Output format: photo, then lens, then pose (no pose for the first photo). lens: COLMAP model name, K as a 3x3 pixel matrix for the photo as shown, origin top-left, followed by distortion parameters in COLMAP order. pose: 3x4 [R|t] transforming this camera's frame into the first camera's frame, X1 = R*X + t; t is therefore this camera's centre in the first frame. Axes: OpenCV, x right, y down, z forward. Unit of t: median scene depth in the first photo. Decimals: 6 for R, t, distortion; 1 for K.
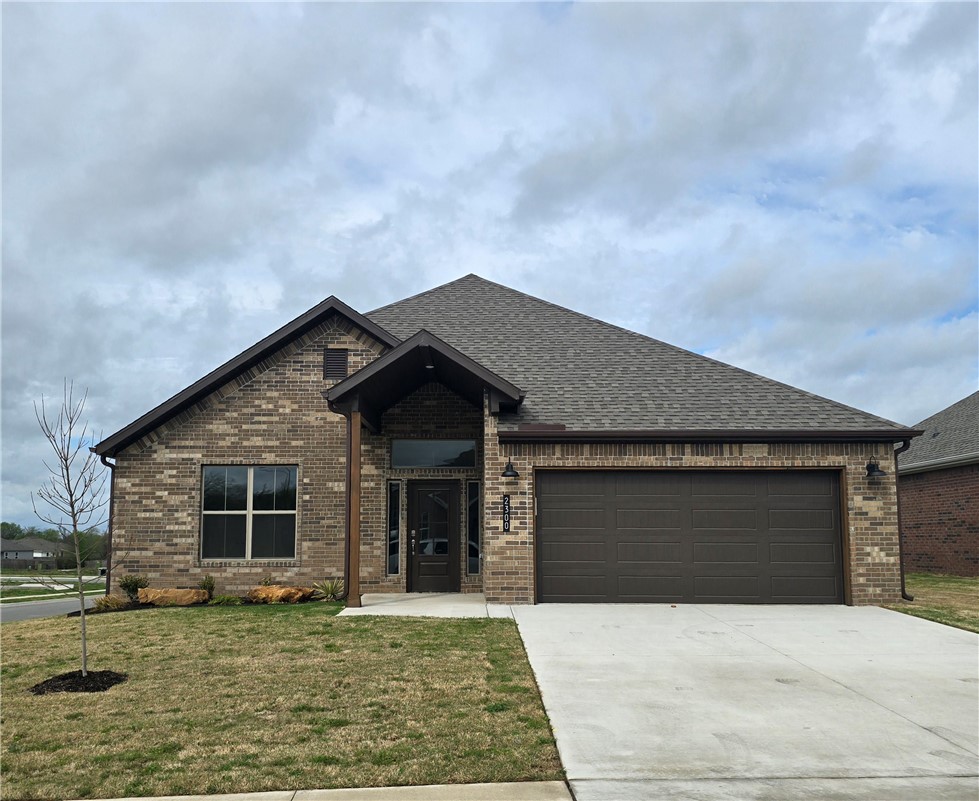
lens RADIAL K [[1113.5, 0, 488.7], [0, 1113.5, 400.7], [0, 0, 1]] dist [0.031624, 0.000000]
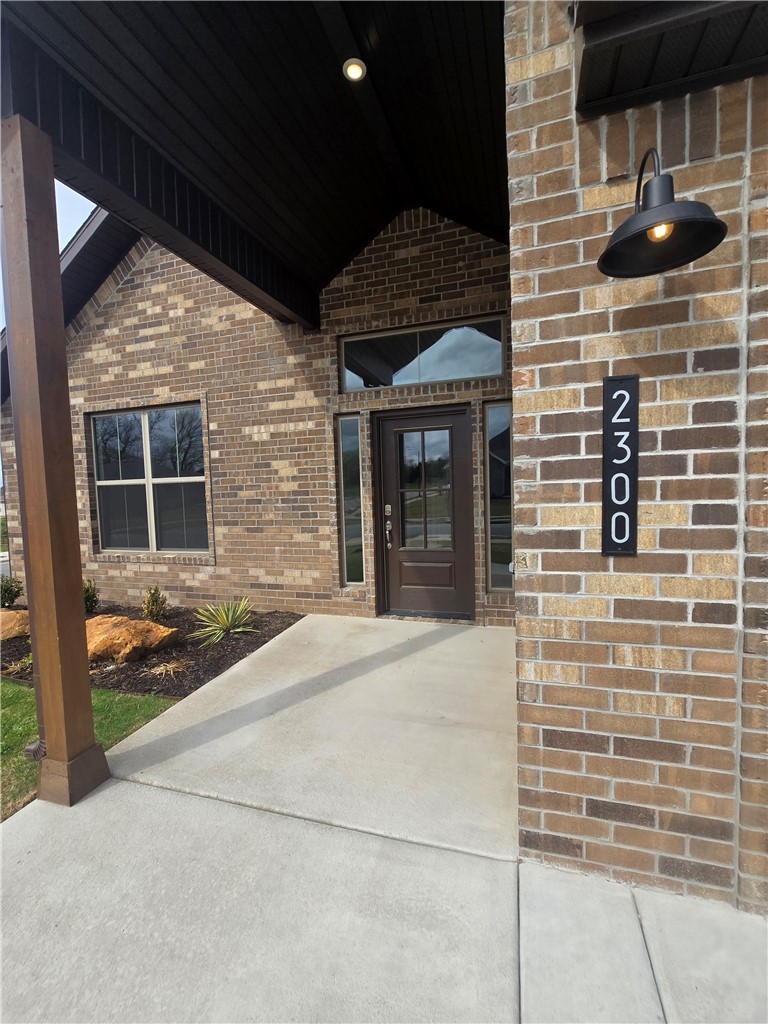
lens RADIAL K [[438.8, 0, 385.0], [0, 438.8, 514.3], [0, 0, 1]] dist [-0.006180, 0.000543]
pose [[0.947274, -0.005480, -0.320376, 0.000626], [0.069014, 0.979876, 0.187297, 0.080690], [0.312903, -0.199532, 0.928590, 0.803533]]
